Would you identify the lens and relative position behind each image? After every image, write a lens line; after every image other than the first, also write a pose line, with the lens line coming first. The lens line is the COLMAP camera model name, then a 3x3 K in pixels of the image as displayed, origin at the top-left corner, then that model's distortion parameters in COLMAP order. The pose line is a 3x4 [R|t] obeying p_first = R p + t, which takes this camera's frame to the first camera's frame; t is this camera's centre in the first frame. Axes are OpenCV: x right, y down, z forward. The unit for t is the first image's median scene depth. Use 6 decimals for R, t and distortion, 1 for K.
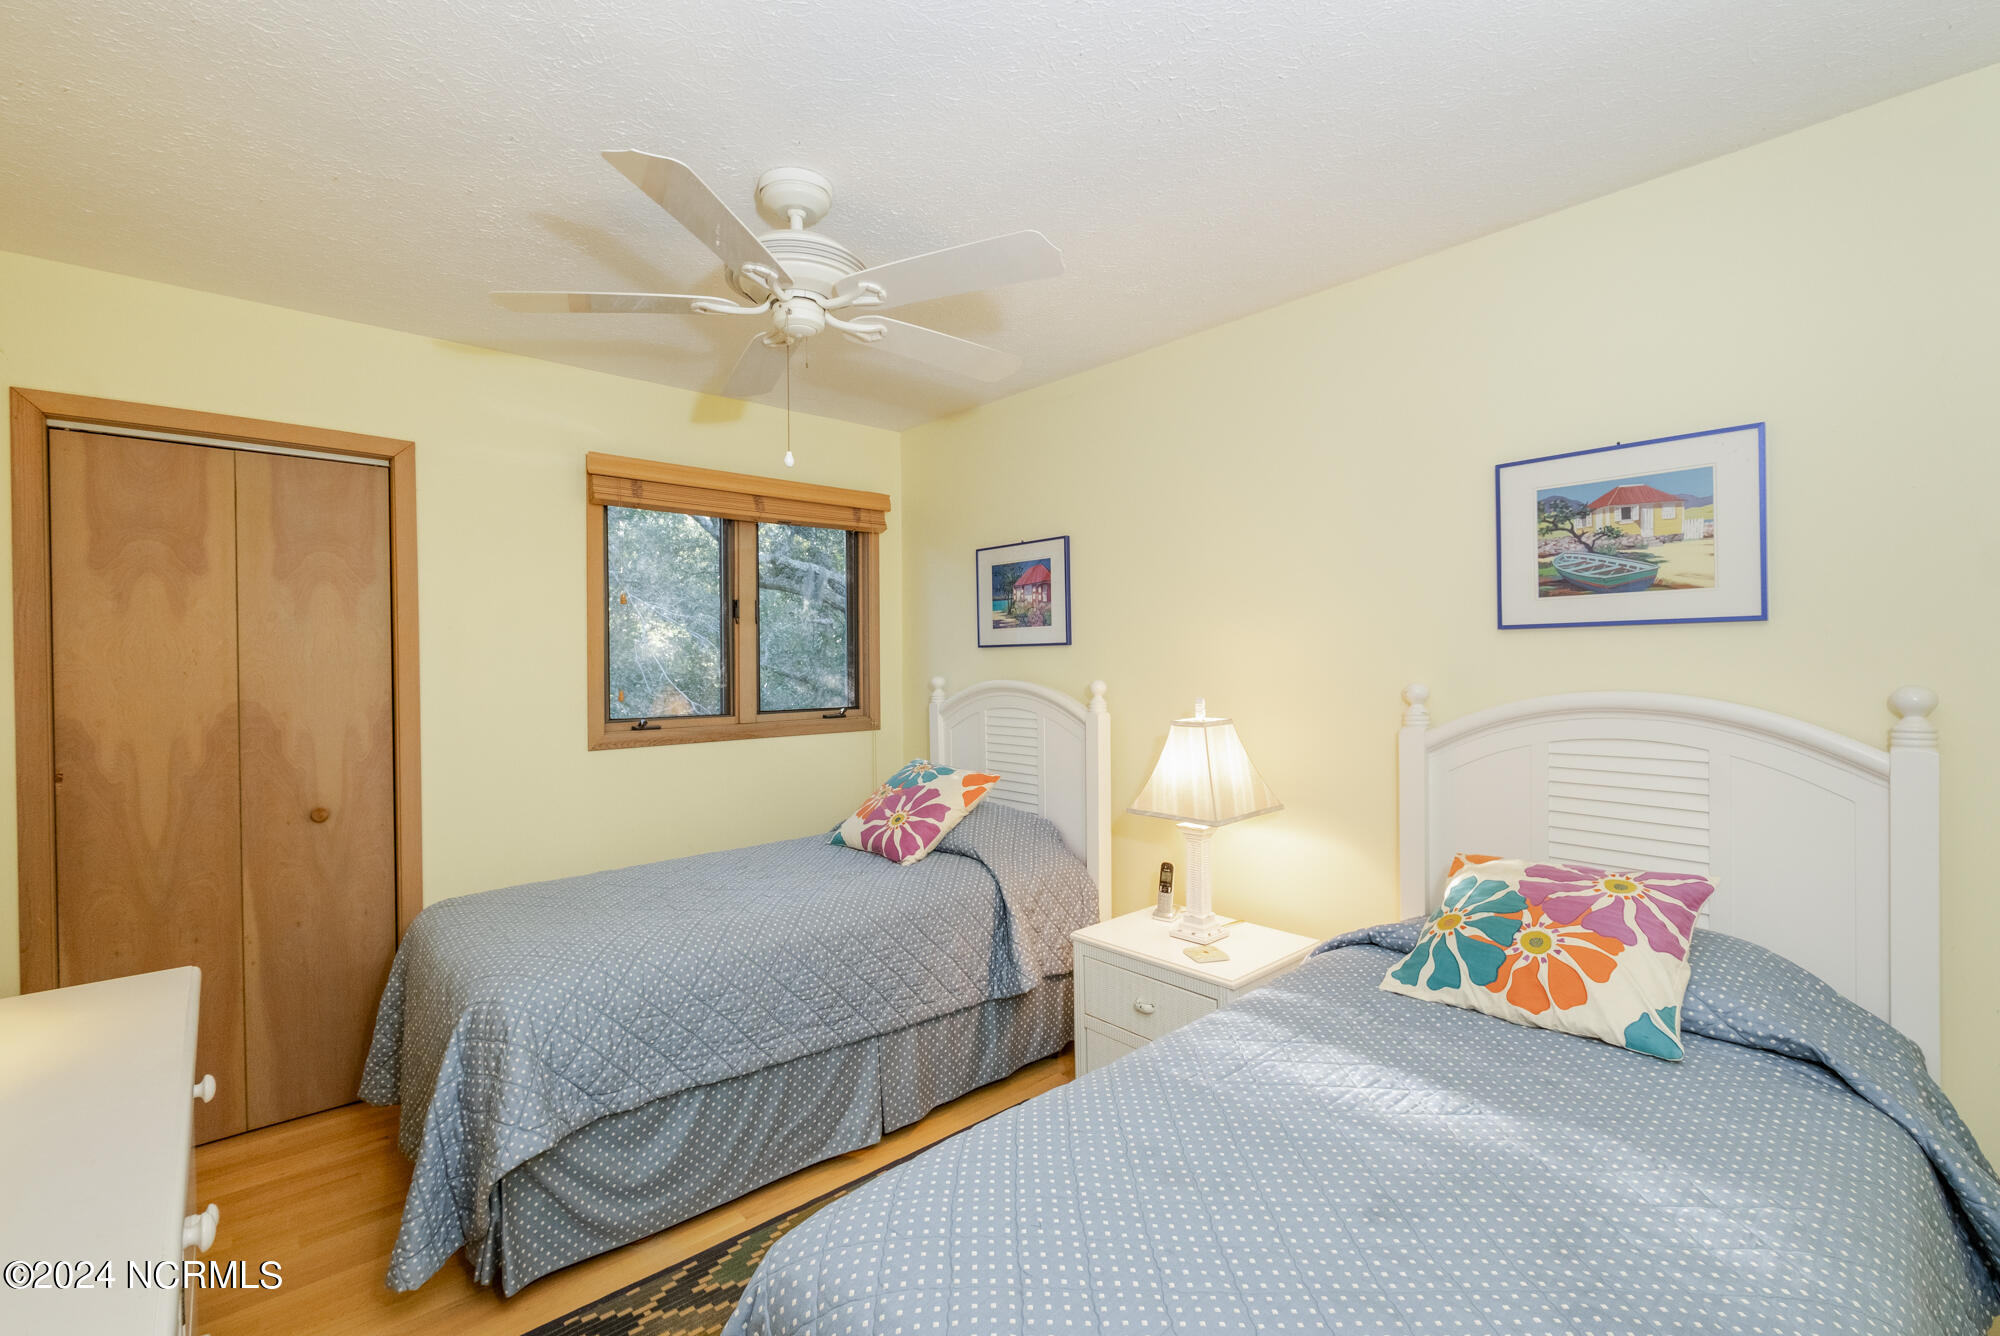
lens RADIAL K [[888.7, 0, 989.7], [0, 888.7, 668.7], [0, 0, 1]] dist [0.002322, 0.000052]
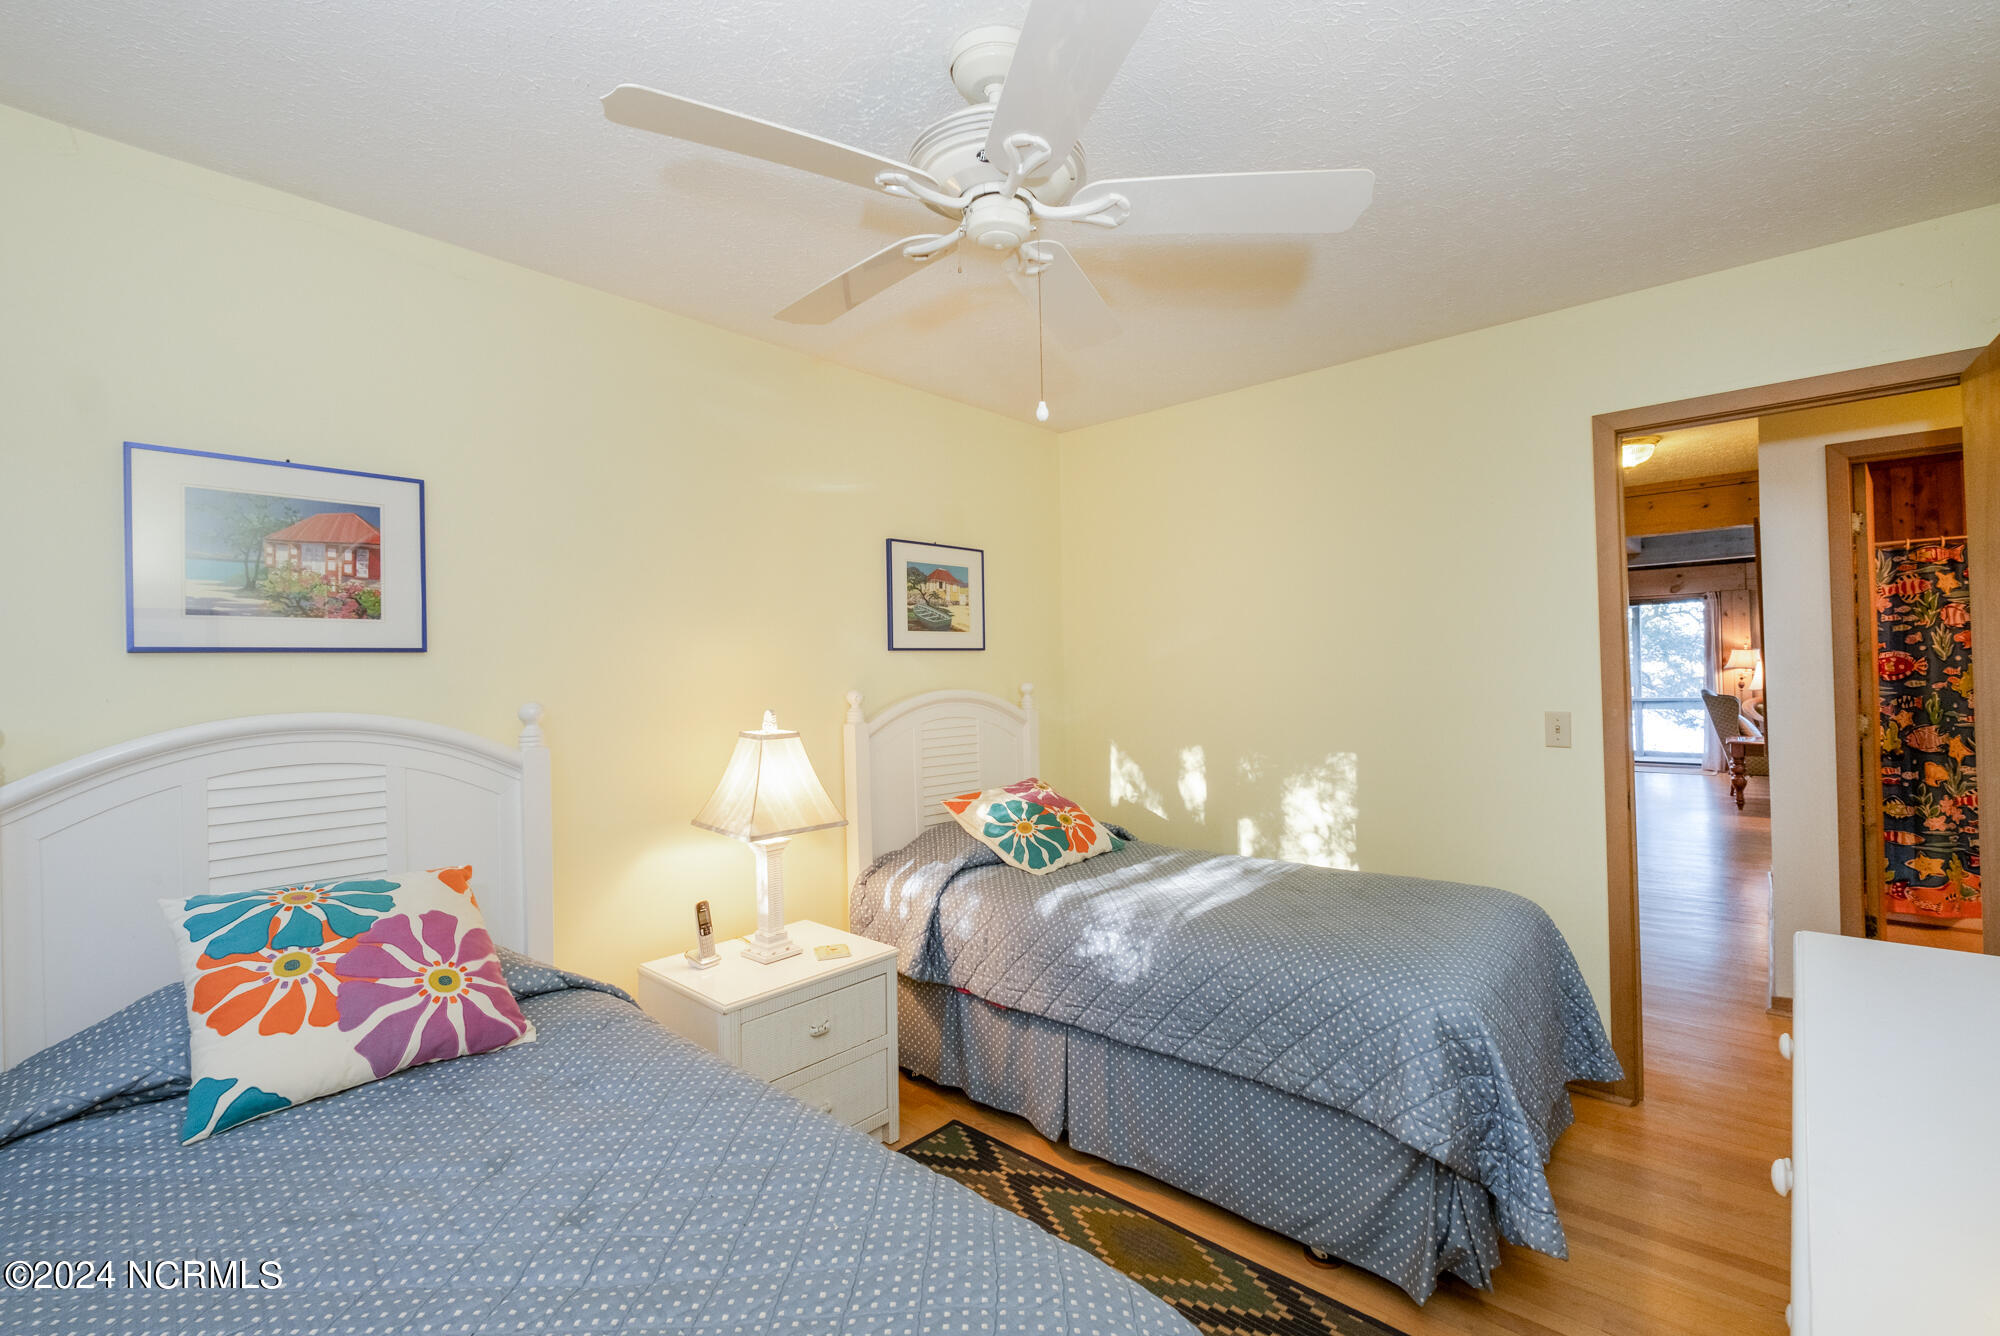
lens RADIAL K [[868.8, 0, 1001.5], [0, 868.8, 677.7], [0, 0, 1]] dist [-0.002789, -0.000346]
pose [[-0.124795, 0.003460, 0.992177, -0.884956], [0.029120, 0.999576, 0.000177, 0.005385], [-0.991755, 0.028914, -0.124843, 1.023512]]
